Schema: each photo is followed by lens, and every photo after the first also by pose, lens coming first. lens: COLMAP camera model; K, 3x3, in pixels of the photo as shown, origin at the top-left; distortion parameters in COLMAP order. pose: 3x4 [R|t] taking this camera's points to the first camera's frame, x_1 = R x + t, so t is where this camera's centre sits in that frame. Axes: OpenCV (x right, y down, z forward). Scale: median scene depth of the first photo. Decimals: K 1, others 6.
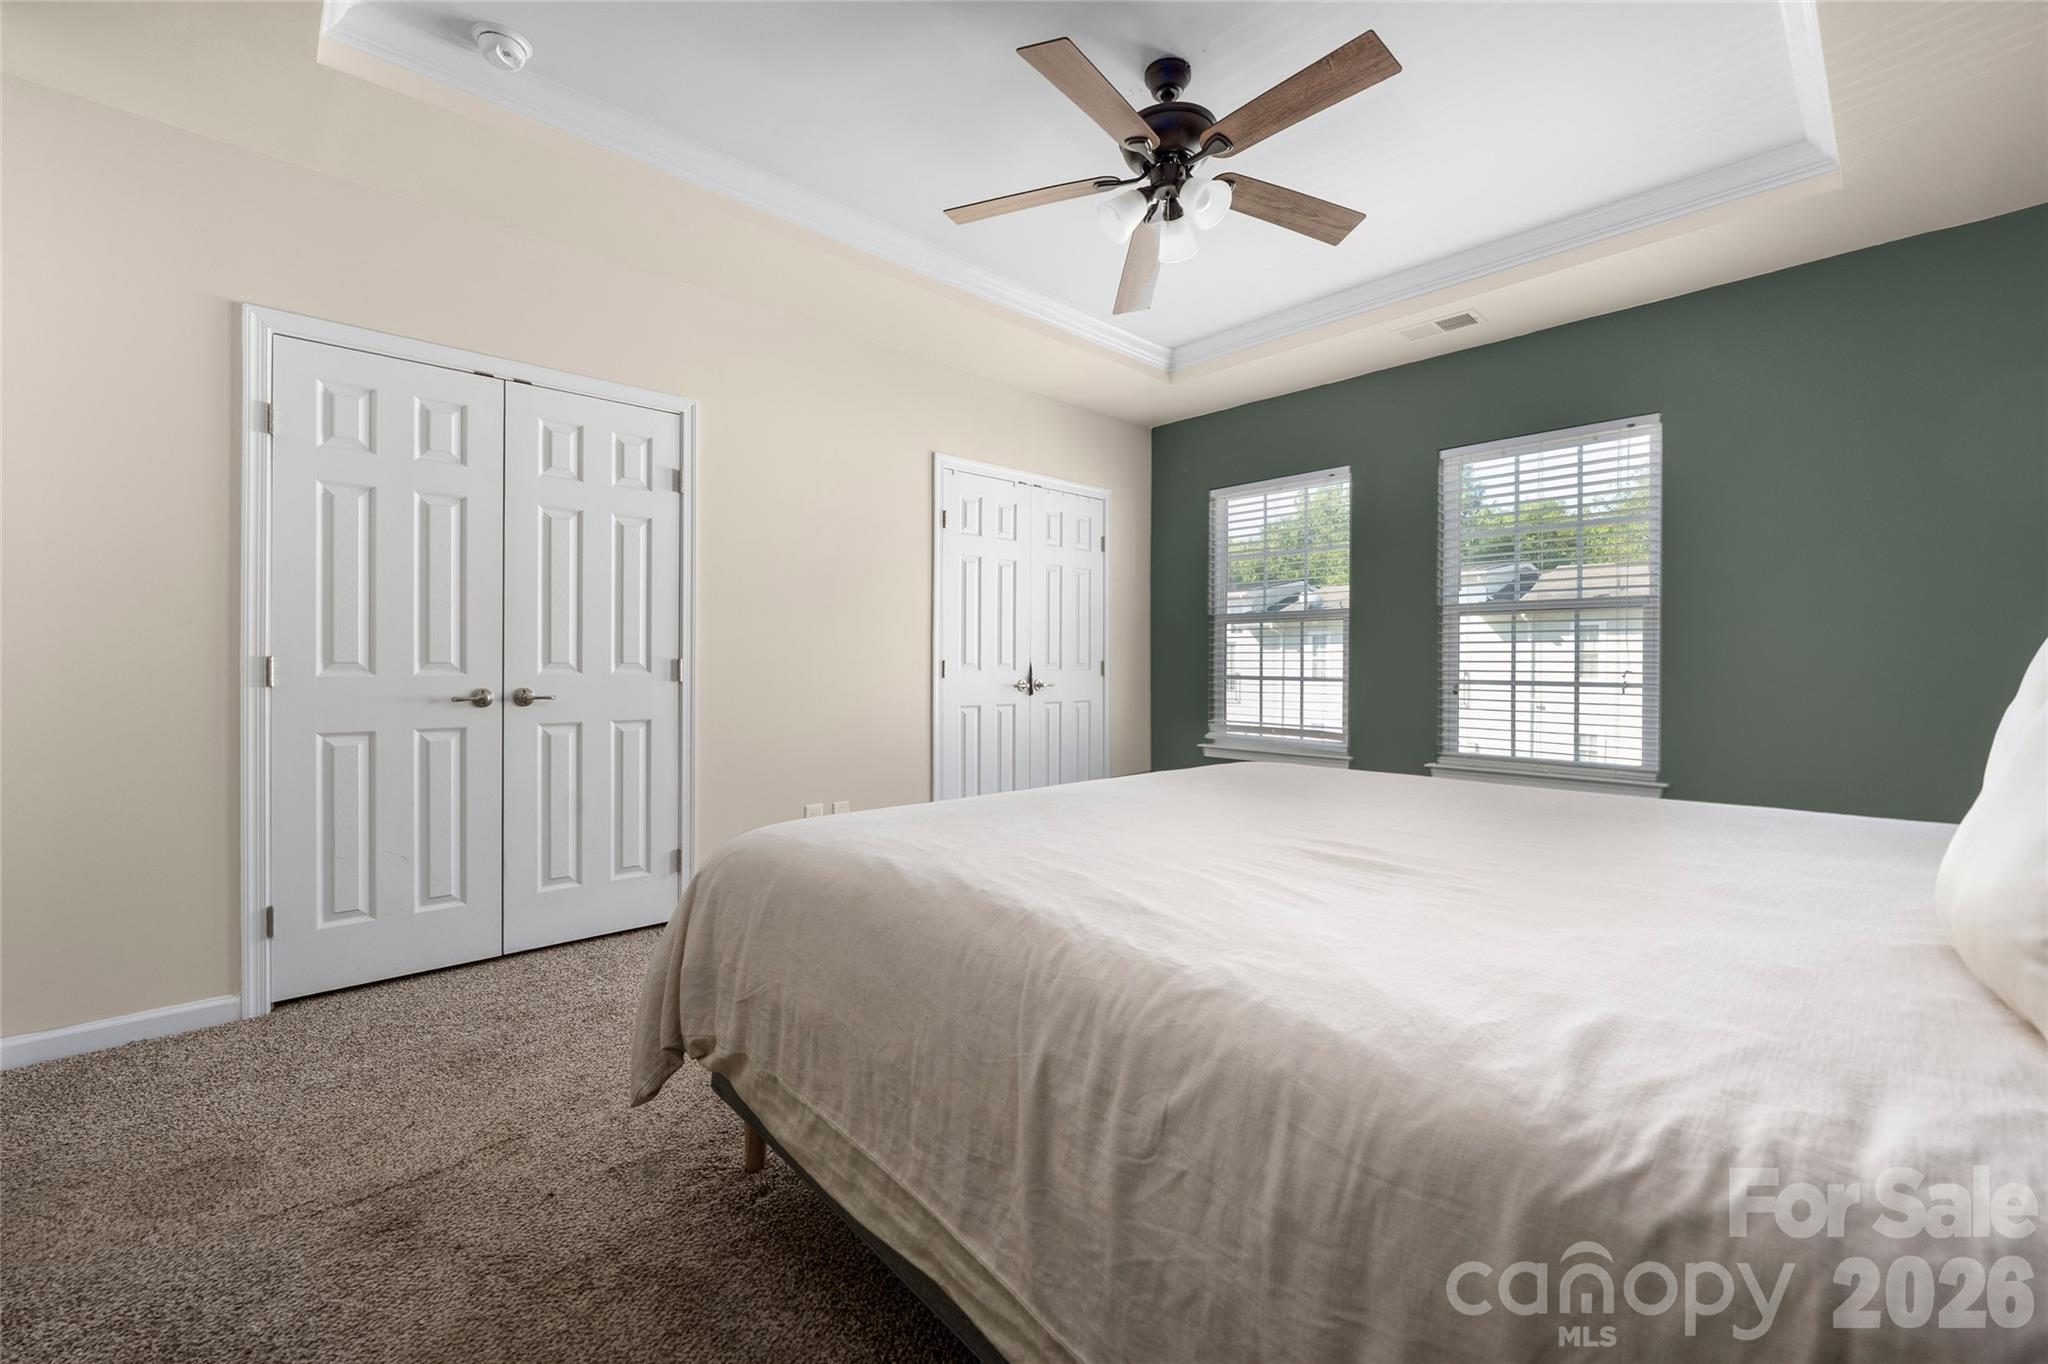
lens RADIAL K [[819.1, 0, 1002.9], [0, 819.1, 664.8], [0, 0, 1]] dist [-0.009426, 0.000027]
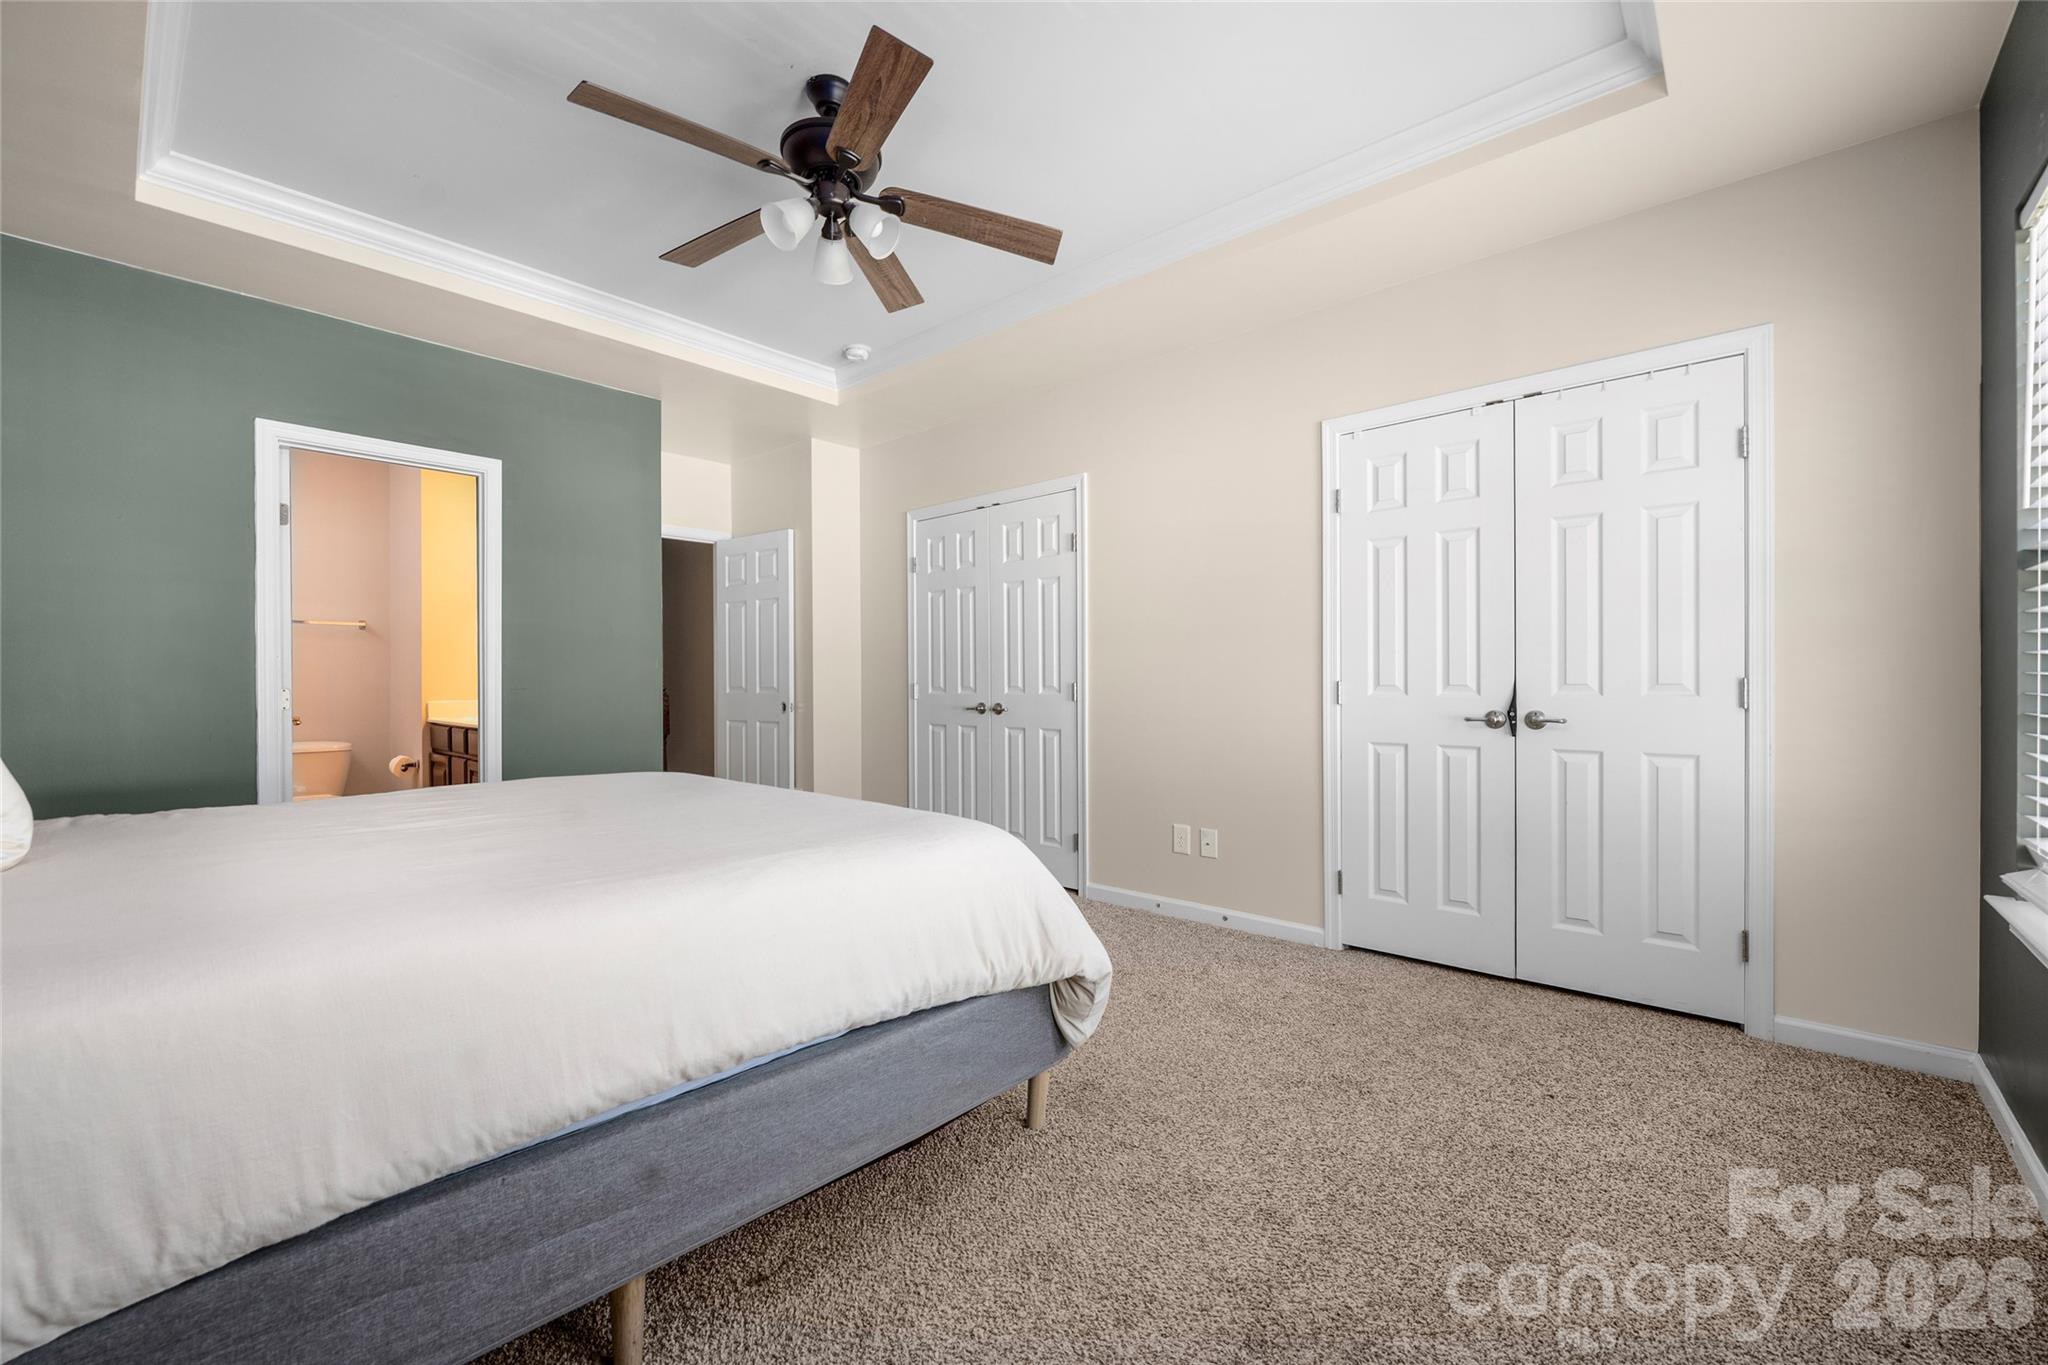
lens RADIAL K [[835.9, 0, 1024.0], [0, 835.9, 682.5], [0, 0, 1]] dist [-0.017051, -0.000090]
pose [[0.099595, -0.005454, -0.995013, 0.461540], [0.001400, 0.999985, -0.005341, -0.000507], [0.995027, -0.000862, 0.099601, 0.416844]]
